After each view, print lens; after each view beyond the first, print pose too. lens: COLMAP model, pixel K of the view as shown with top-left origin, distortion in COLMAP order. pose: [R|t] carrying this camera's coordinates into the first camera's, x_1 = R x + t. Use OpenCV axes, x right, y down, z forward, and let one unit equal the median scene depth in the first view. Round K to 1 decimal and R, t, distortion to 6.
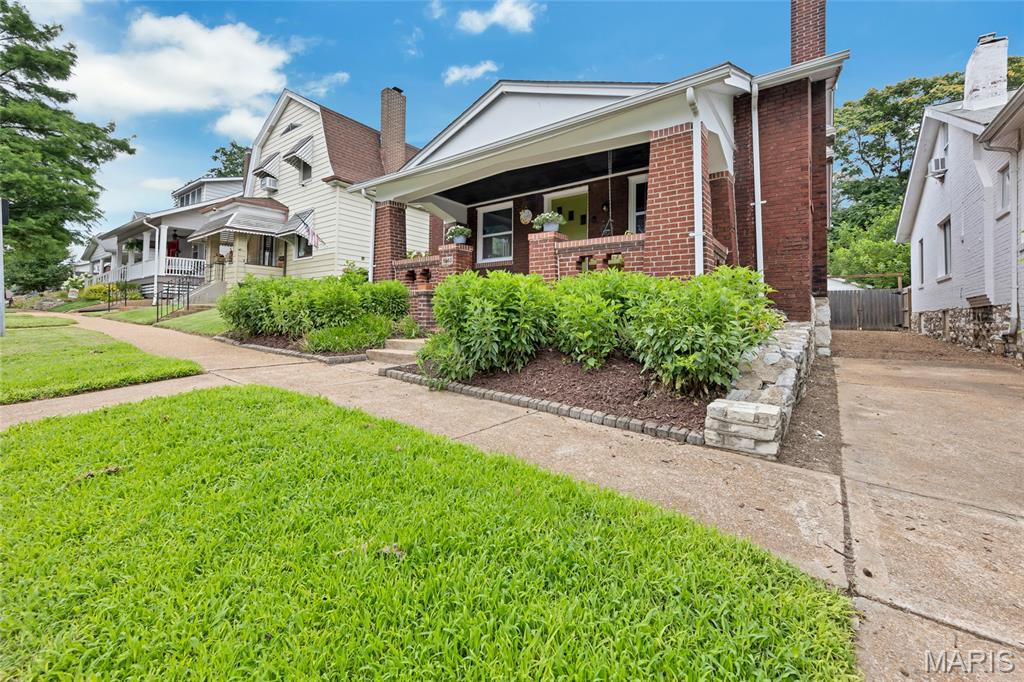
lens RADIAL K [[405.4, 0, 490.8], [0, 405.4, 309.8], [0, 0, 1]] dist [0.004531, 0.000126]
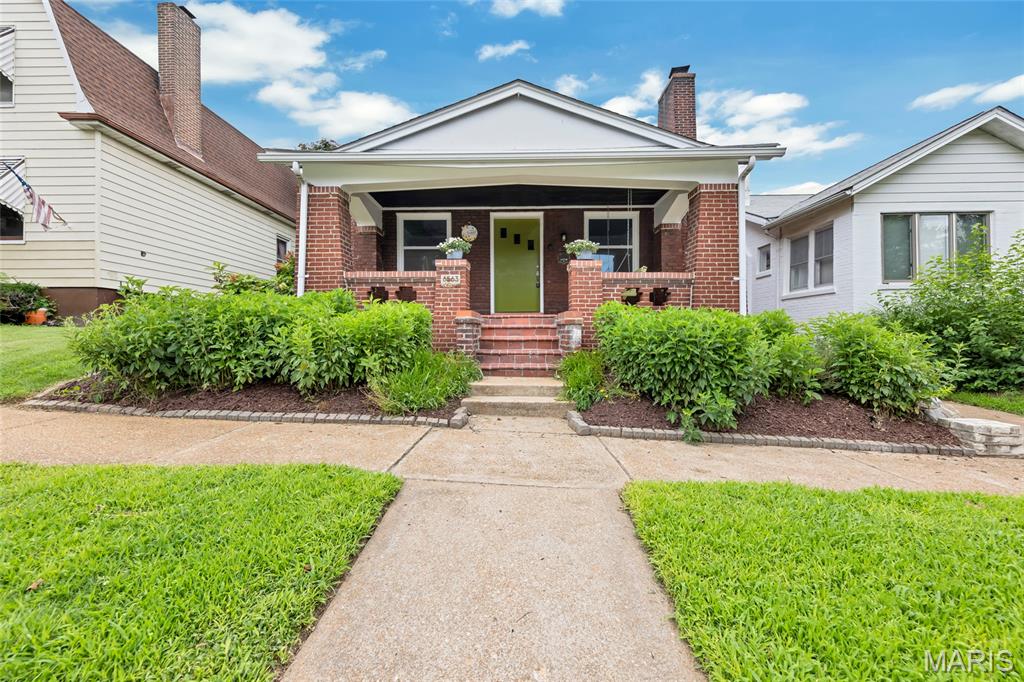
lens RADIAL K [[405.4, 0, 506.8], [0, 405.4, 337.3], [0, 0, 1]] dist [0.004531, 0.000126]
pose [[0.814520, -0.011322, 0.580026, -0.594870], [-0.004585, 0.999653, 0.025952, -0.031784], [-0.580118, -0.023798, 0.814185, 0.325063]]
